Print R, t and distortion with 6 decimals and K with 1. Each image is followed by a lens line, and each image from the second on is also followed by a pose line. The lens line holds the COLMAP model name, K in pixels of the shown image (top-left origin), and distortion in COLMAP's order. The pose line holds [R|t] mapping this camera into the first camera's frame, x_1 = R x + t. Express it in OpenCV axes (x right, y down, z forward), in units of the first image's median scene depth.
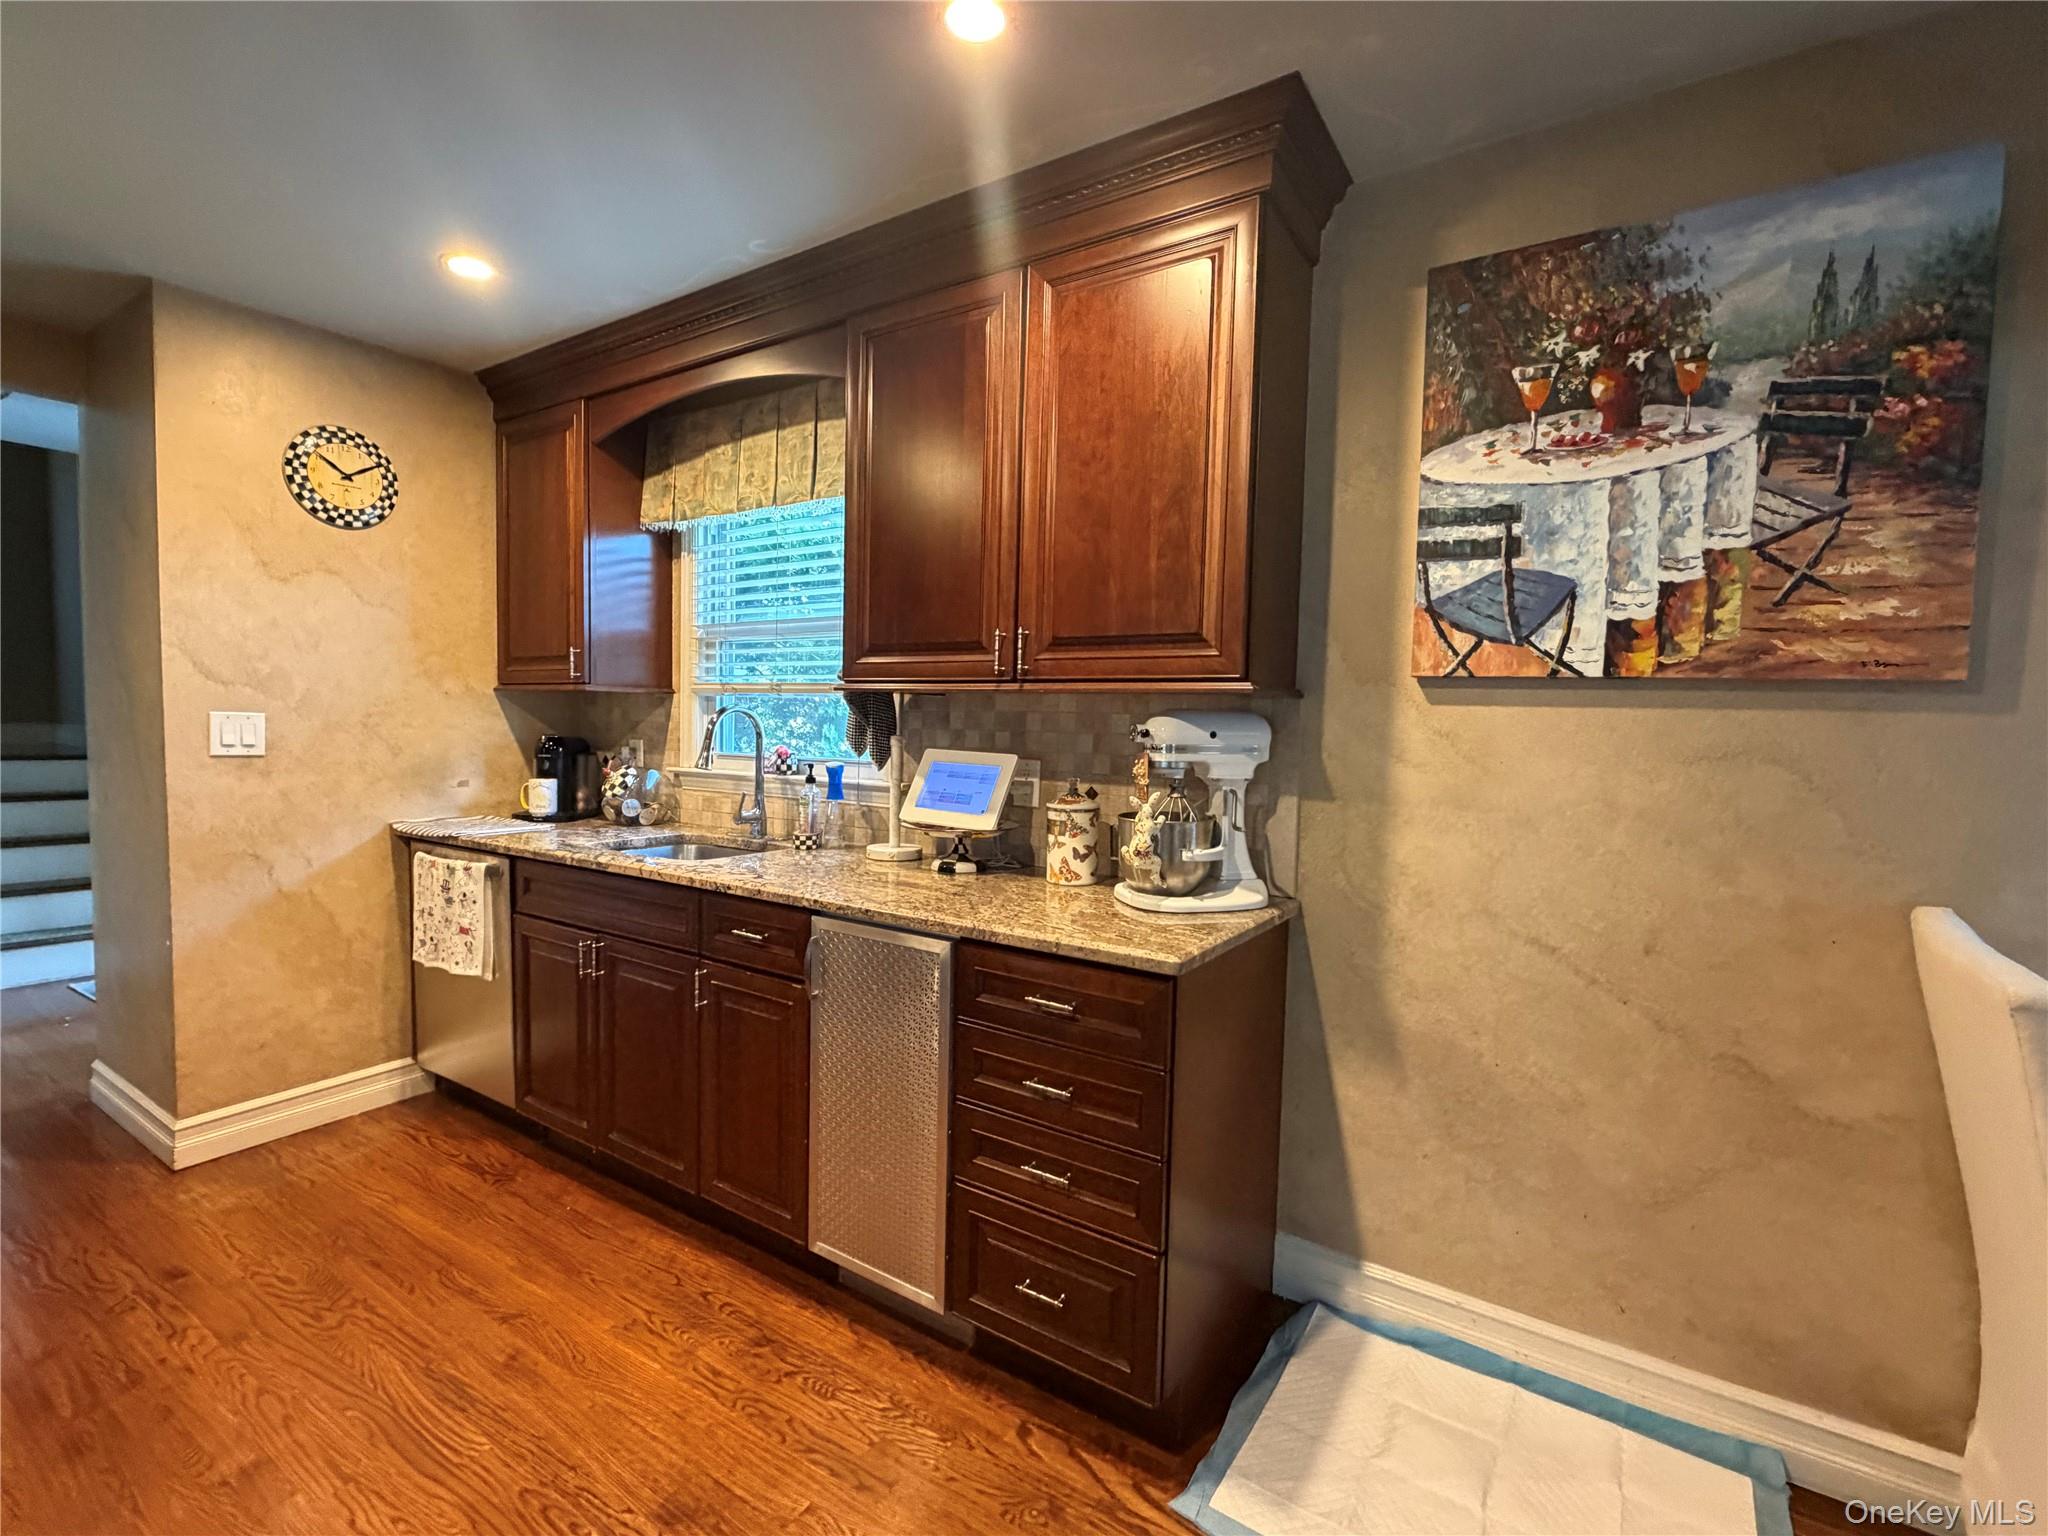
lens RADIAL K [[912.0, 0, 1026.1], [0, 912.0, 768.8], [0, 0, 1]] dist [-0.000732, -0.000420]
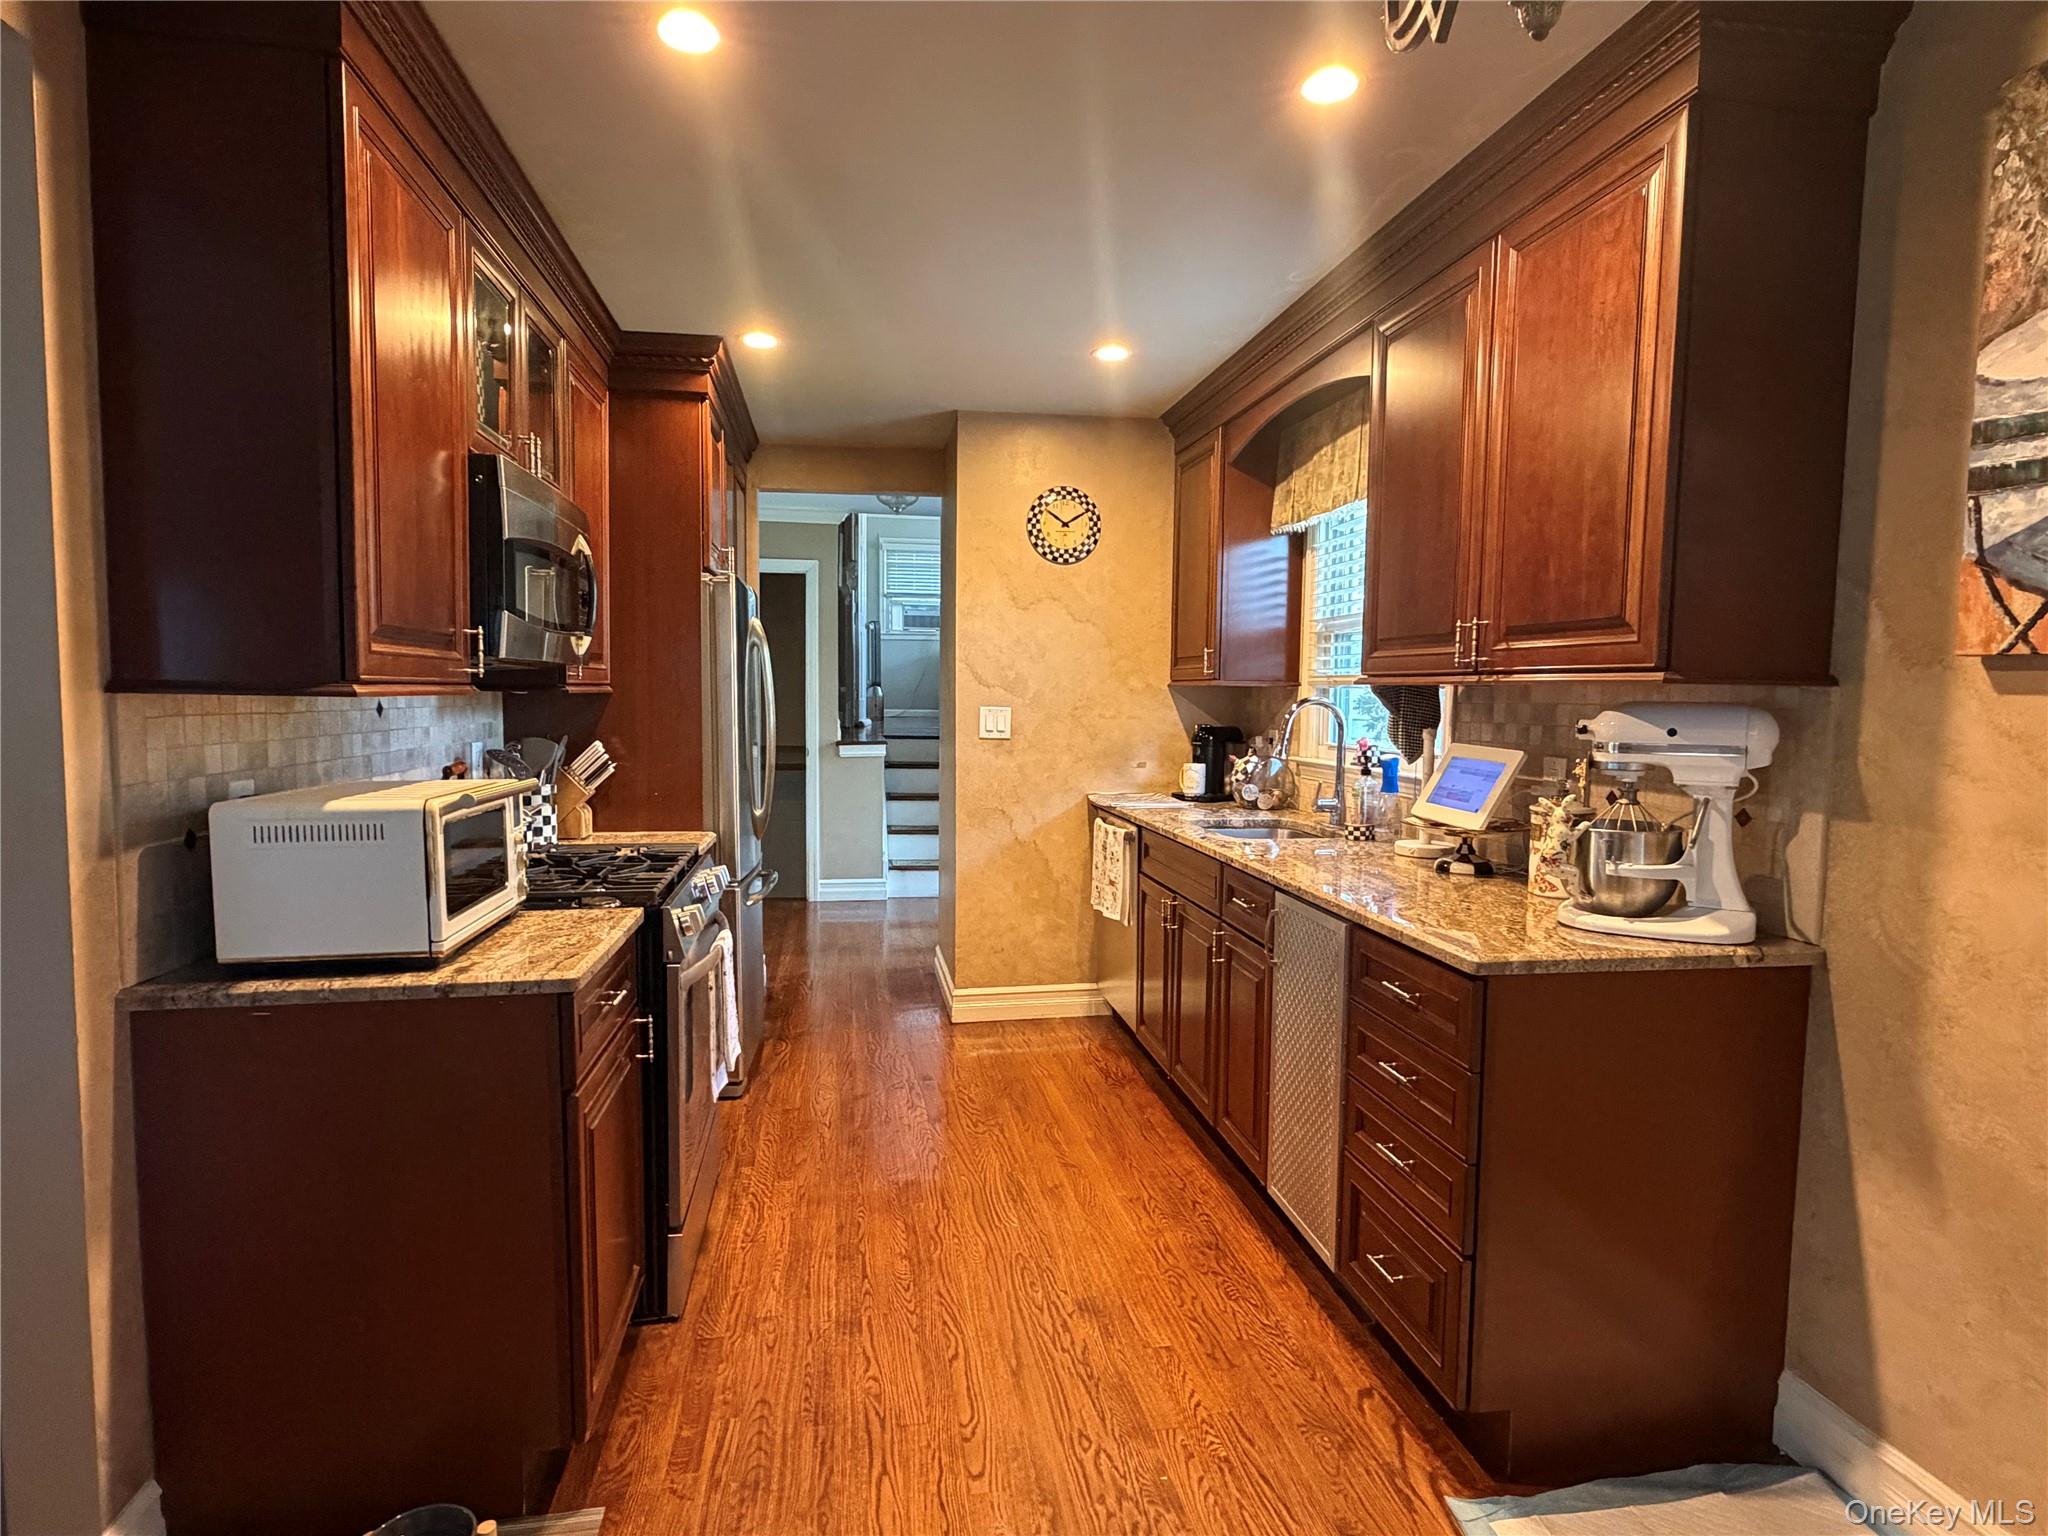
lens RADIAL K [[1087.0, 0, 1019.0], [0, 1087.0, 770.6], [0, 0, 1]] dist [-0.000483, -0.000785]
pose [[0.673817, 0.039058, -0.737865, 0.407106], [-0.034550, 0.999175, 0.021339, -0.001706], [0.738090, 0.011115, 0.674610, -0.096734]]
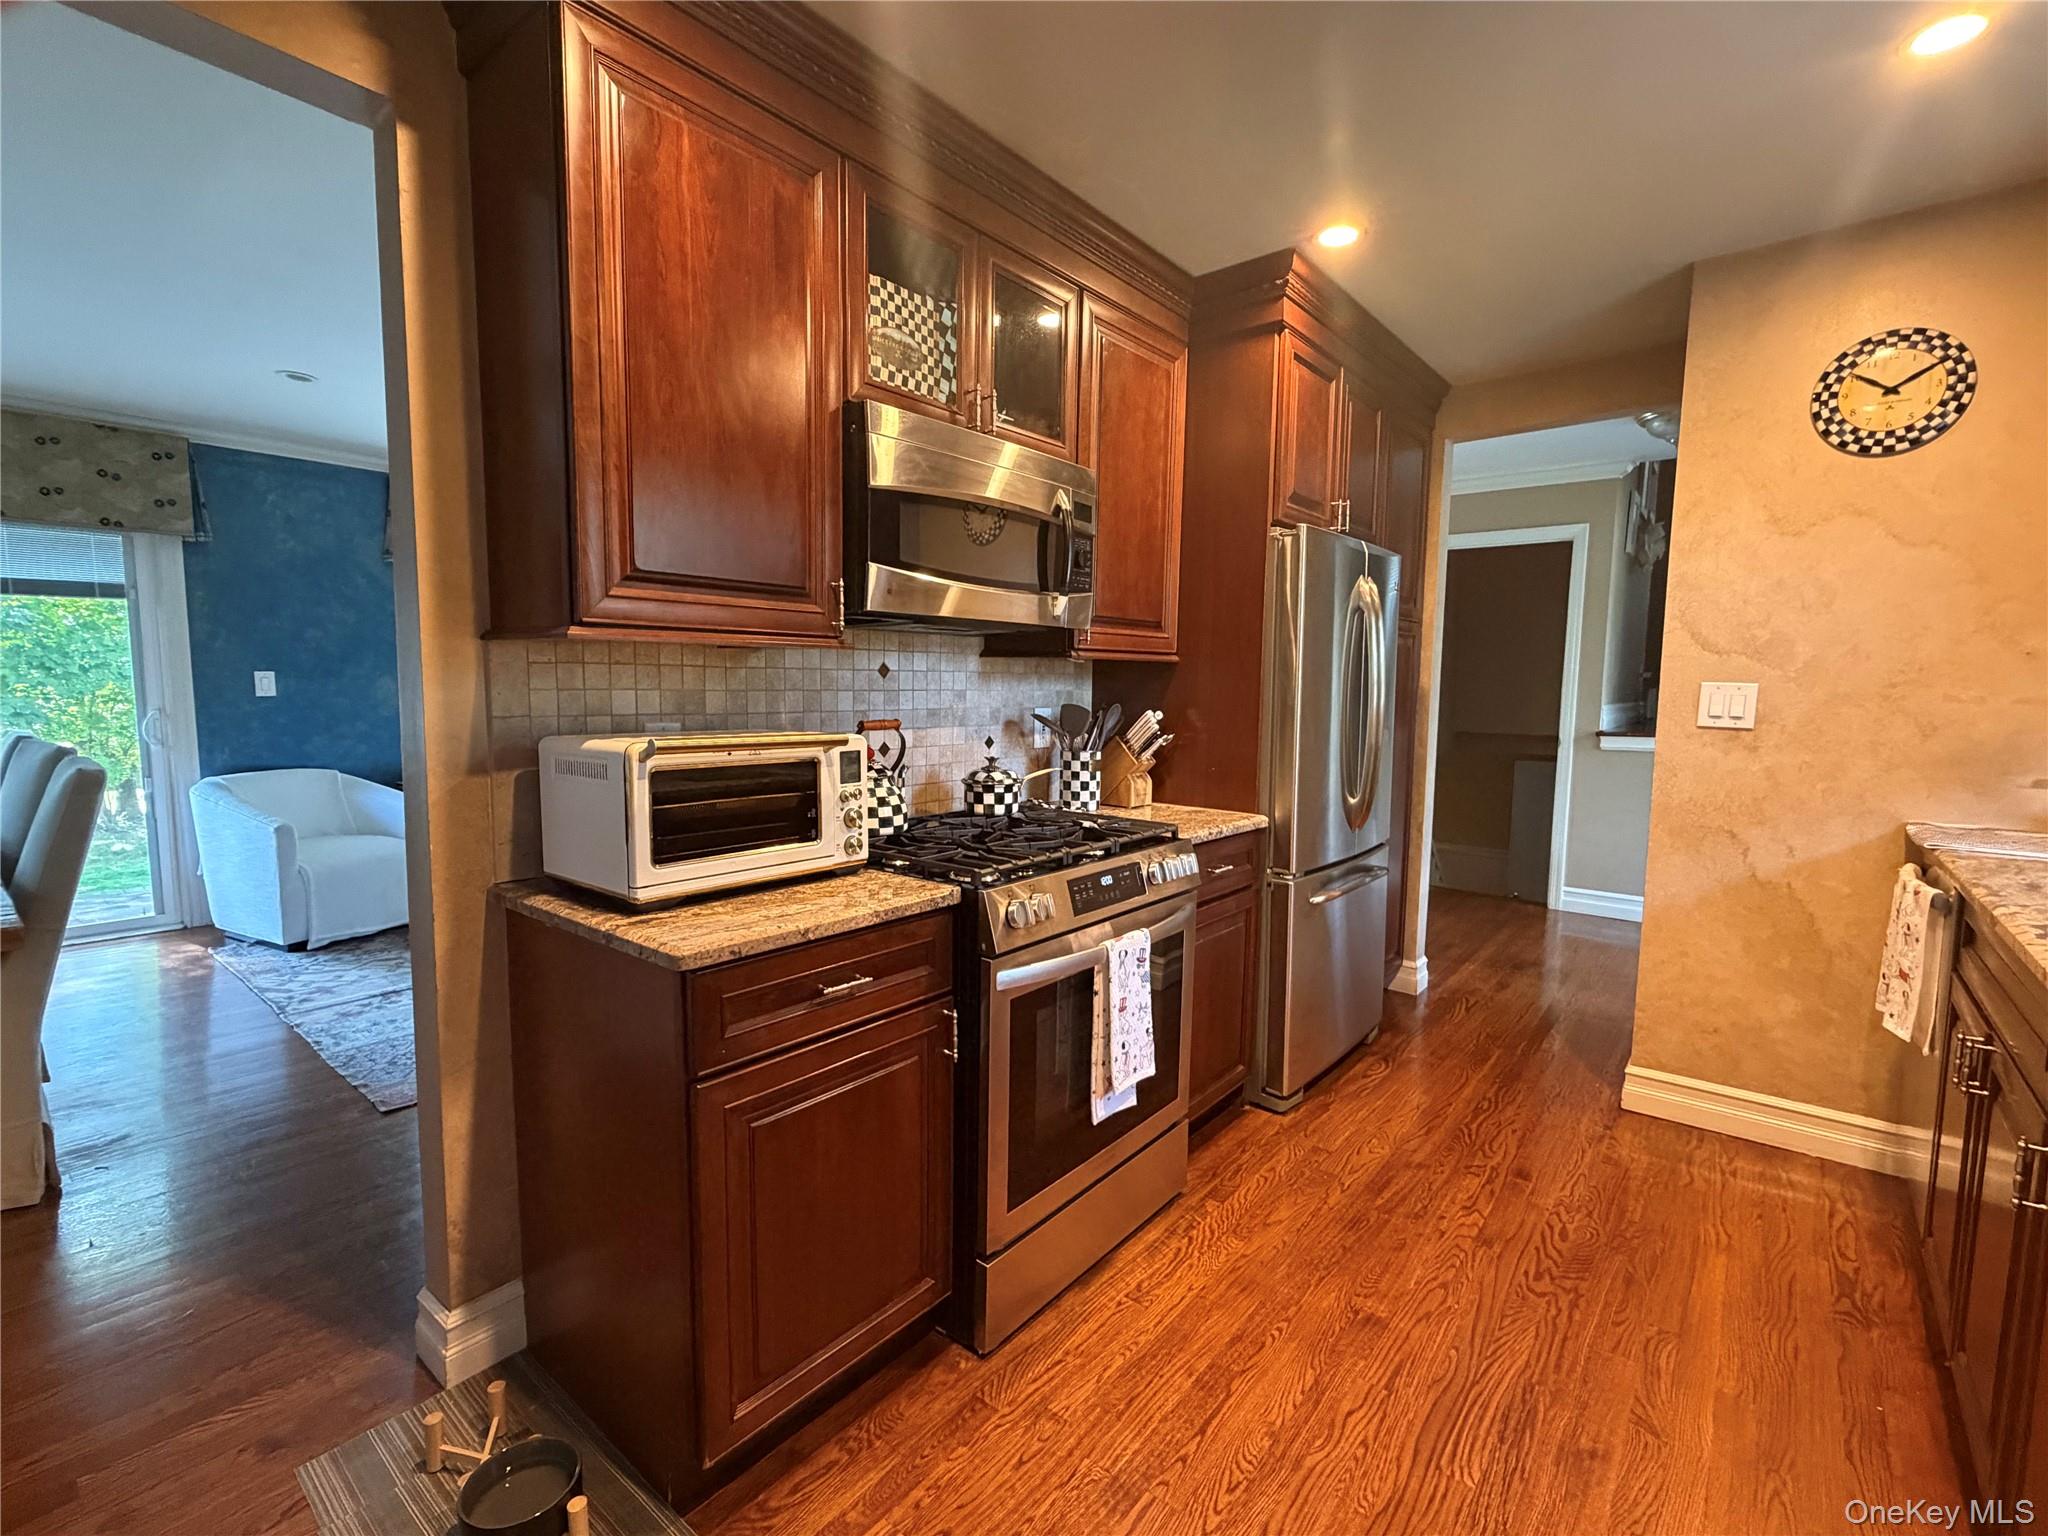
lens RADIAL K [[912.0, 0, 1020.6], [0, 912.0, 769.2], [0, 0, 1]] dist [-0.000732, -0.000420]
pose [[-0.110977, 0.075252, -0.990970, 0.189366], [-0.064879, 0.994454, 0.082783, -0.002154], [0.991703, 0.073480, -0.105479, 0.383230]]
